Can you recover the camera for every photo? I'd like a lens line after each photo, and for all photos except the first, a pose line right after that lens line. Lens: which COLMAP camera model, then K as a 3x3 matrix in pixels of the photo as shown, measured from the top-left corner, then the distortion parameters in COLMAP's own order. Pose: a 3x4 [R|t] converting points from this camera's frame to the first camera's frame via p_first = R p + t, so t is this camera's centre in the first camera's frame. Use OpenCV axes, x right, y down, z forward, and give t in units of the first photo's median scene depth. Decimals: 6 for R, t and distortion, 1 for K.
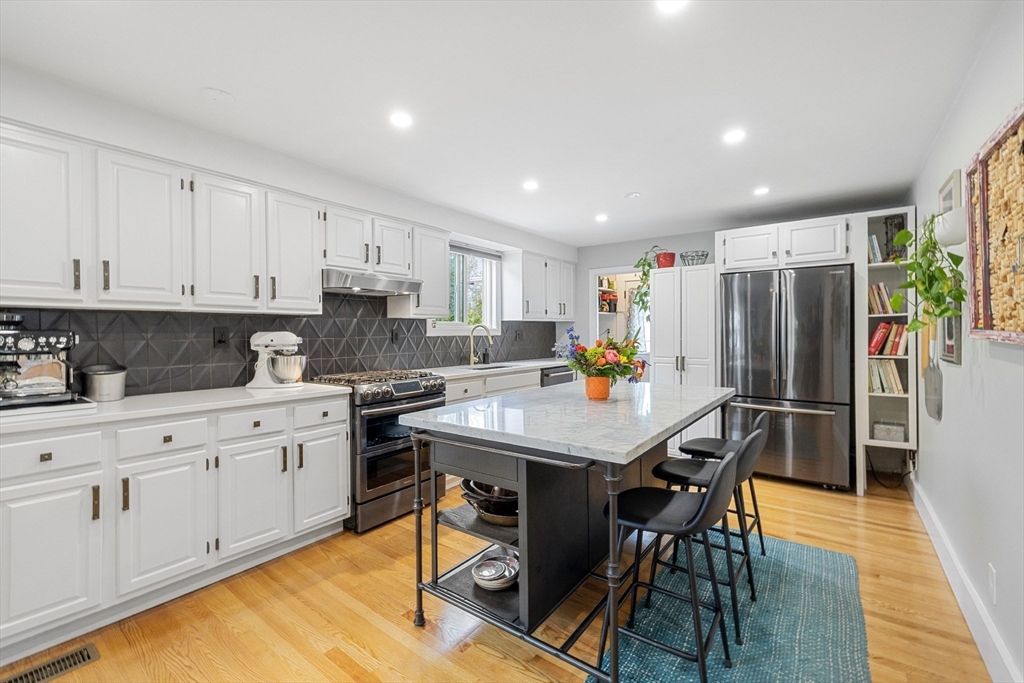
lens RADIAL K [[430.4, 0, 505.8], [0, 430.4, 334.7], [0, 0, 1]] dist [-0.005531, -0.001433]
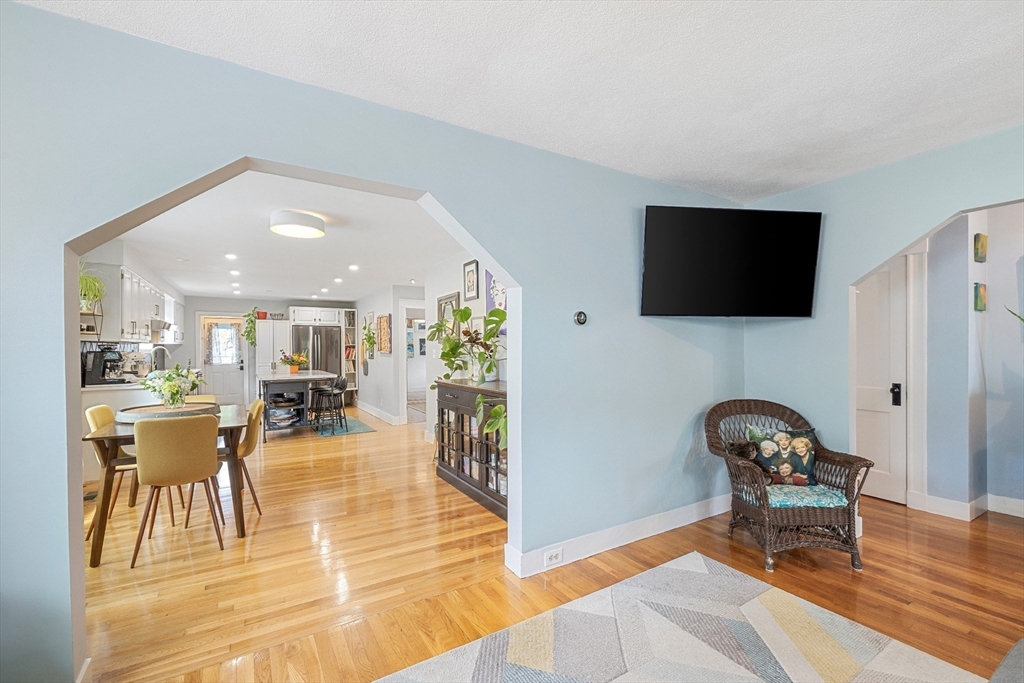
lens RADIAL K [[430.4, 0, 514.5], [0, 430.4, 351.5], [0, 0, 1]] dist [-0.005531, -0.001433]
pose [[0.347493, -0.004144, 0.937673, -1.480314], [0.007098, 0.999973, 0.001788, 0.000247], [-0.937656, 0.006034, 0.347513, -1.080169]]
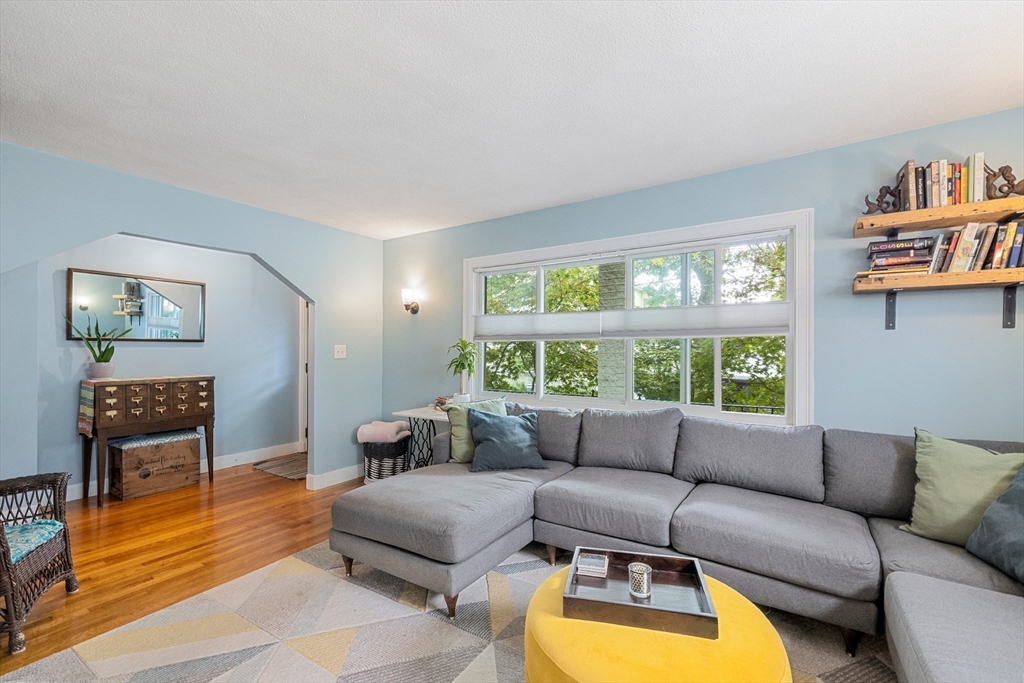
lens RADIAL K [[430.4, 0, 506.5], [0, 430.4, 355.5], [0, 0, 1]] dist [-0.005531, -0.001433]
pose [[-0.997795, 0.005405, -0.066151, -1.226912], [0.004363, 0.999864, 0.015891, -0.000159], [0.066228, 0.015567, -0.997683, -0.660075]]
